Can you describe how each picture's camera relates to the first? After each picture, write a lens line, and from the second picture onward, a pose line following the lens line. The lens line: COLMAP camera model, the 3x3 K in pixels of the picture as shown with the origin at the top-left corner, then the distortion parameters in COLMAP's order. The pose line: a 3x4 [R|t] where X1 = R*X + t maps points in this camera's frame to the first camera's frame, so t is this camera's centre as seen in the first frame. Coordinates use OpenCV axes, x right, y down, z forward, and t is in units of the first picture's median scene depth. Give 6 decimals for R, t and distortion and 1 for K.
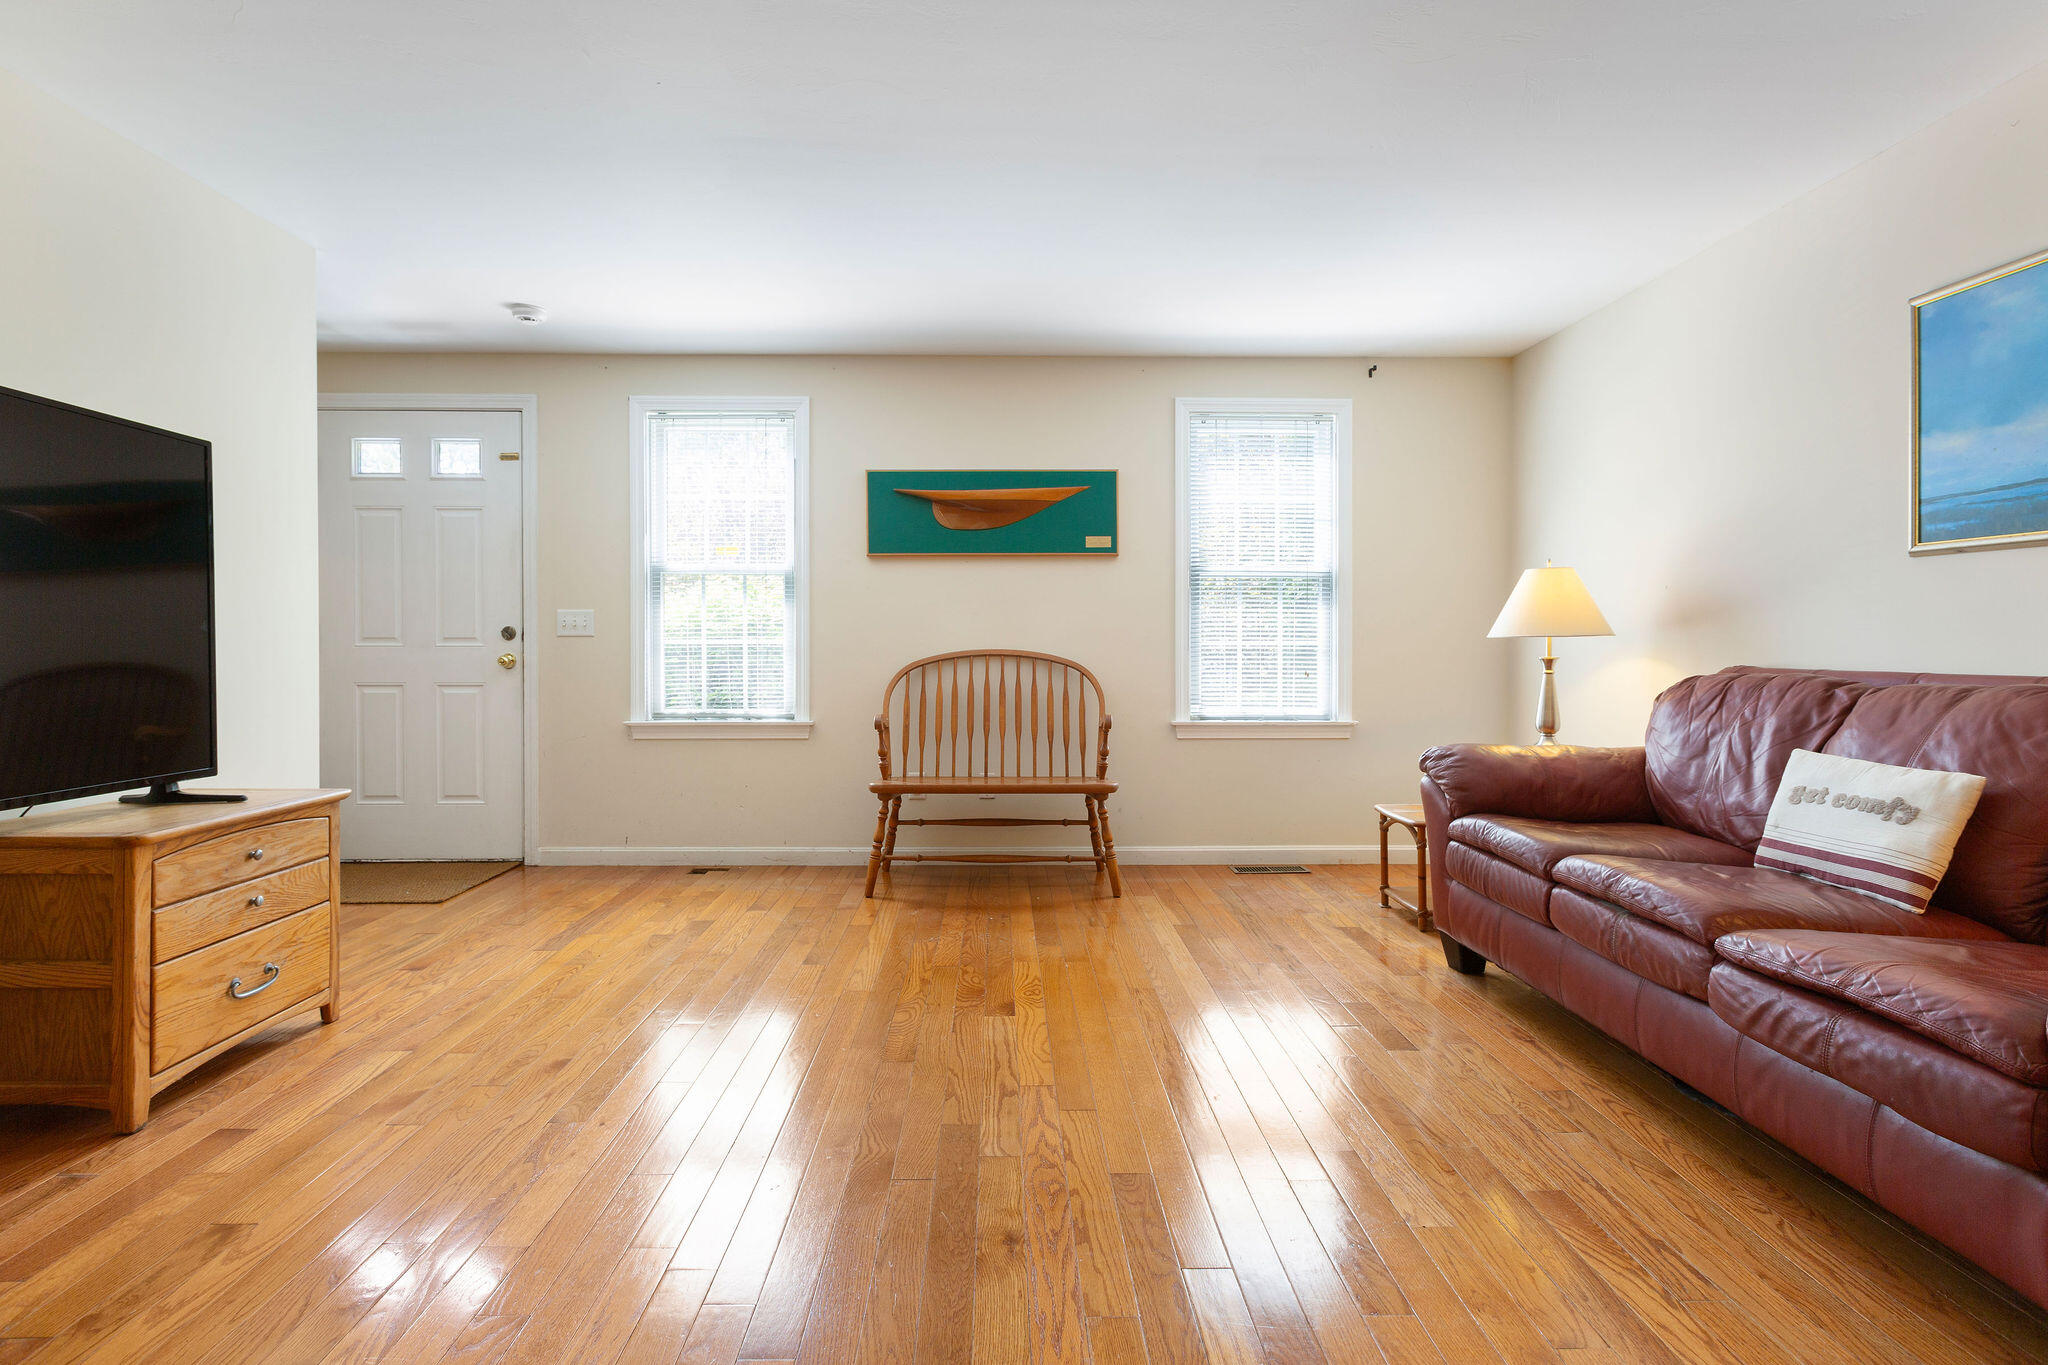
lens RADIAL K [[954.4, 0, 1006.9], [0, 954.4, 652.3], [0, 0, 1]] dist [0.002561, 0.000742]
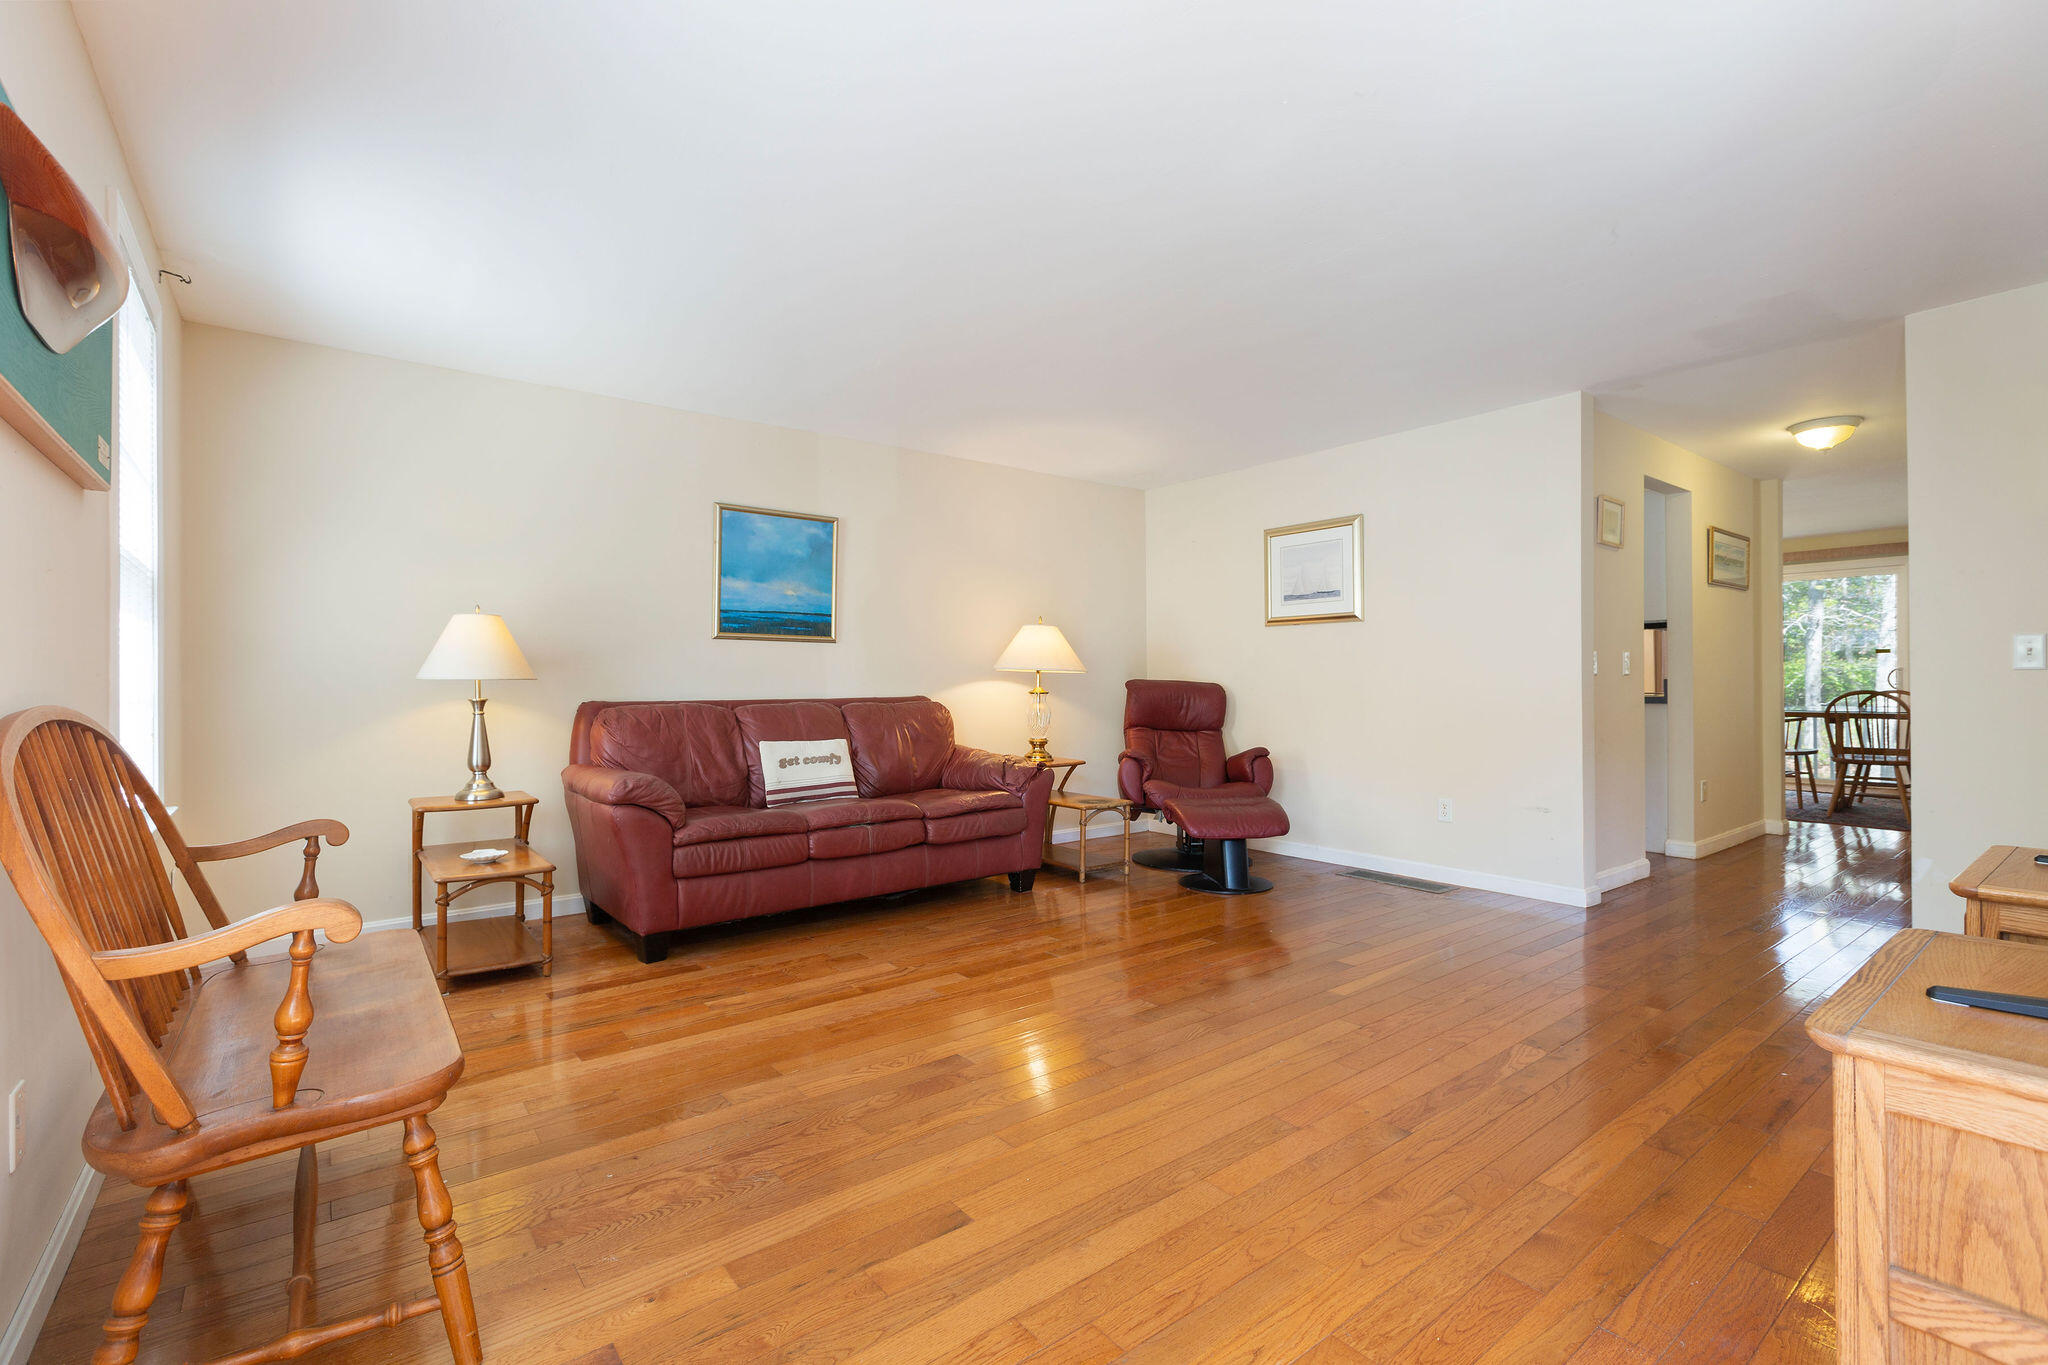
lens RADIAL K [[932.7, 0, 1017.0], [0, 932.7, 679.6], [0, 0, 1]] dist [0.002787, 0.000137]
pose [[-0.624489, 0.004155, 0.781022, -0.521813], [0.008983, 0.999958, 0.001863, -0.009961], [-0.780982, 0.008179, -0.624500, 1.014272]]
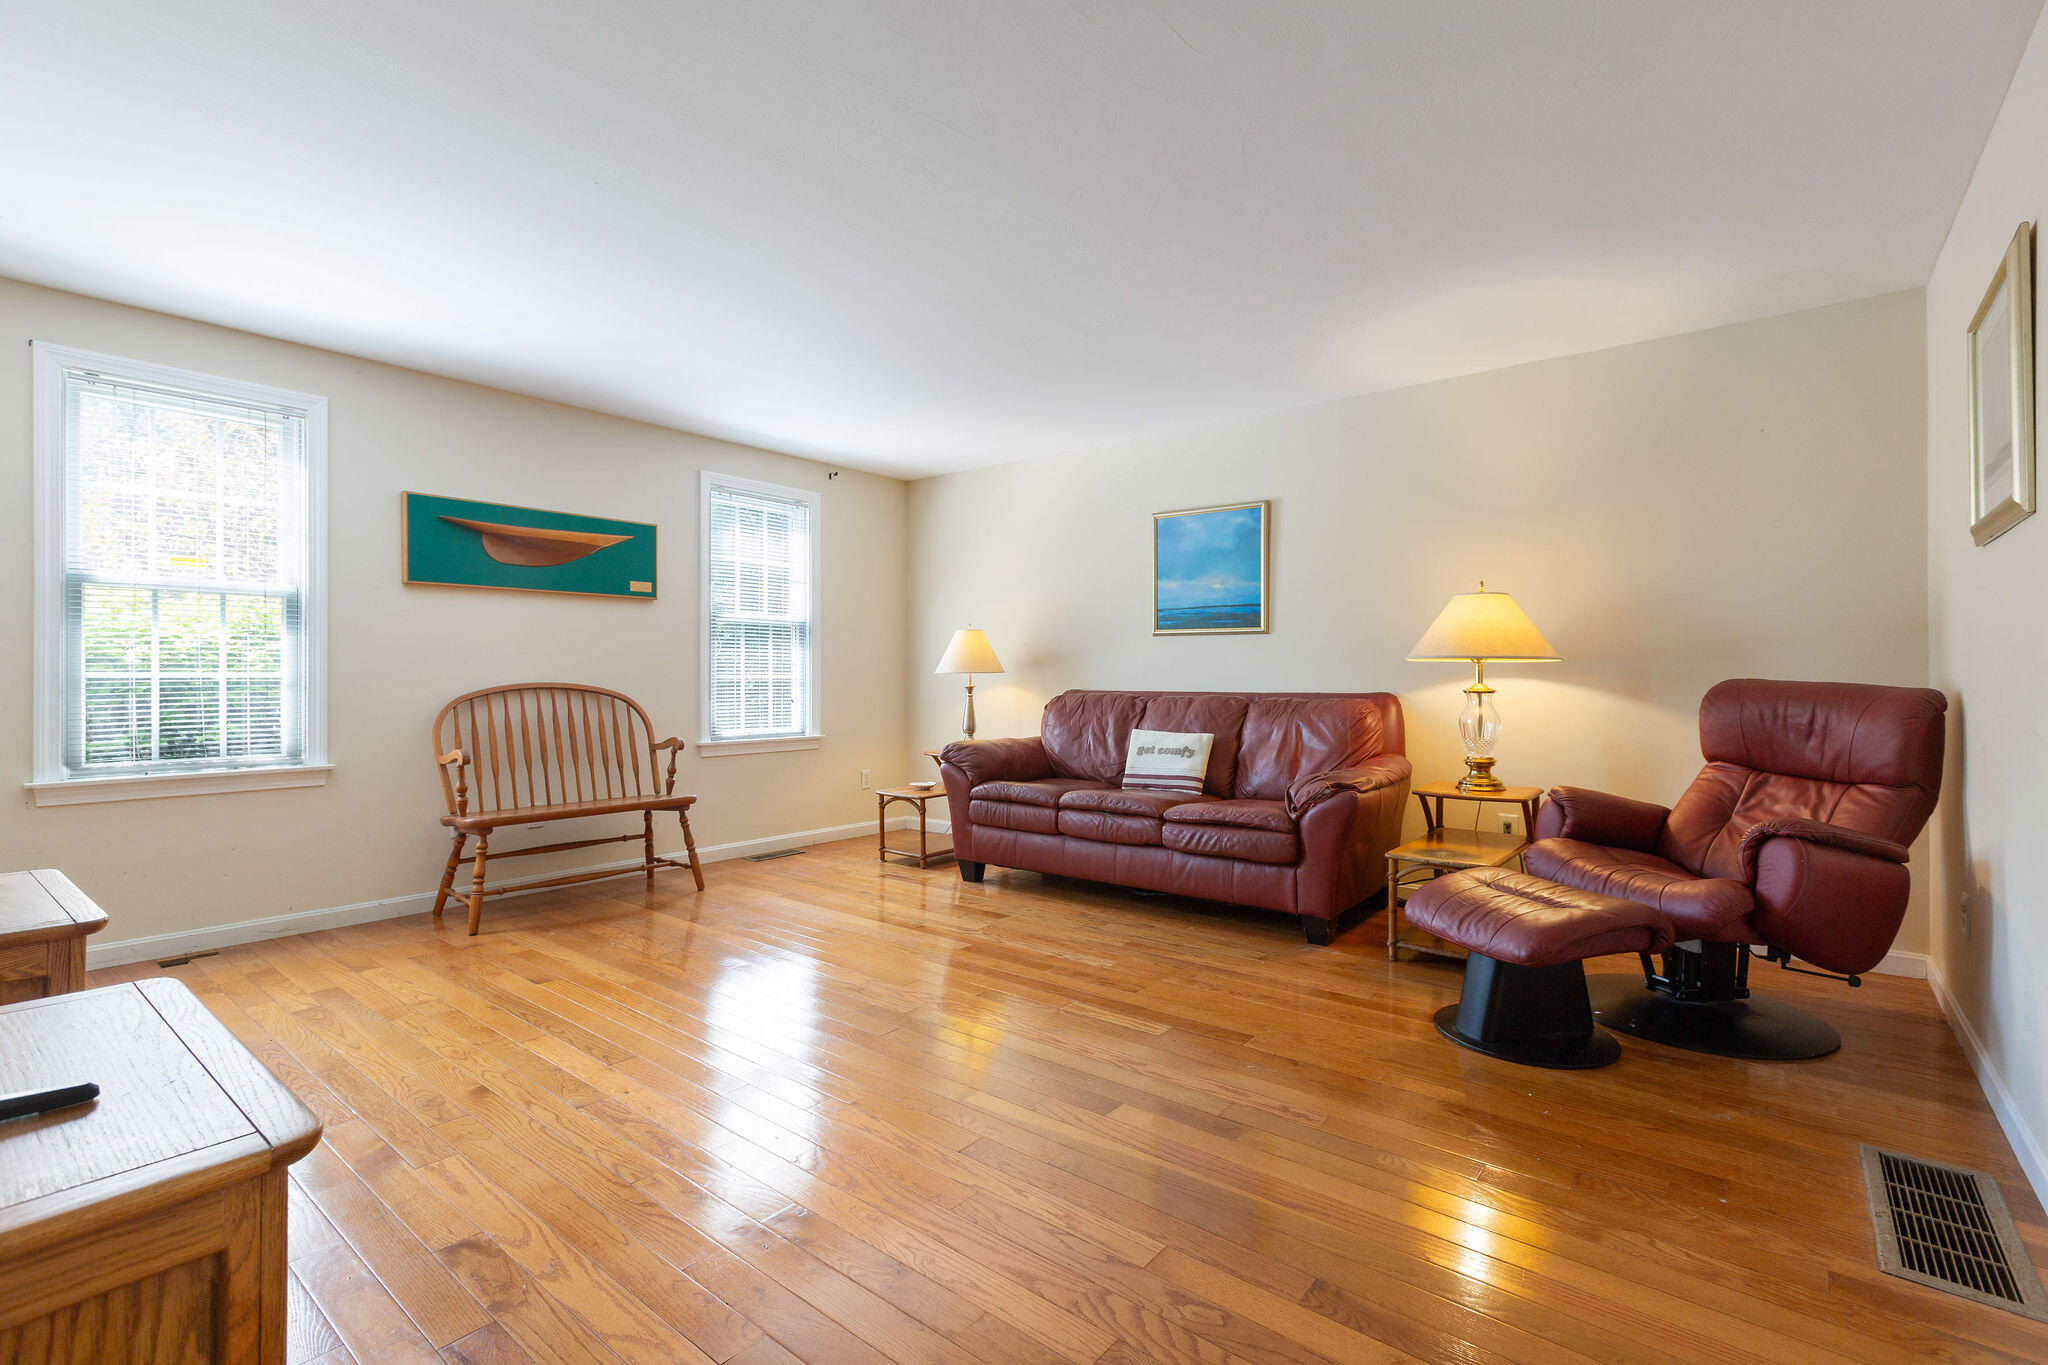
lens RADIAL K [[932.7, 0, 1017.0], [0, 932.7, 679.6], [0, 0, 1]] dist [0.002787, 0.000137]
pose [[0.638562, -0.002425, 0.769567, -0.502744], [0.006448, 0.999977, -0.002200, -0.000892], [-0.769543, 0.006367, 0.638563, -0.045816]]
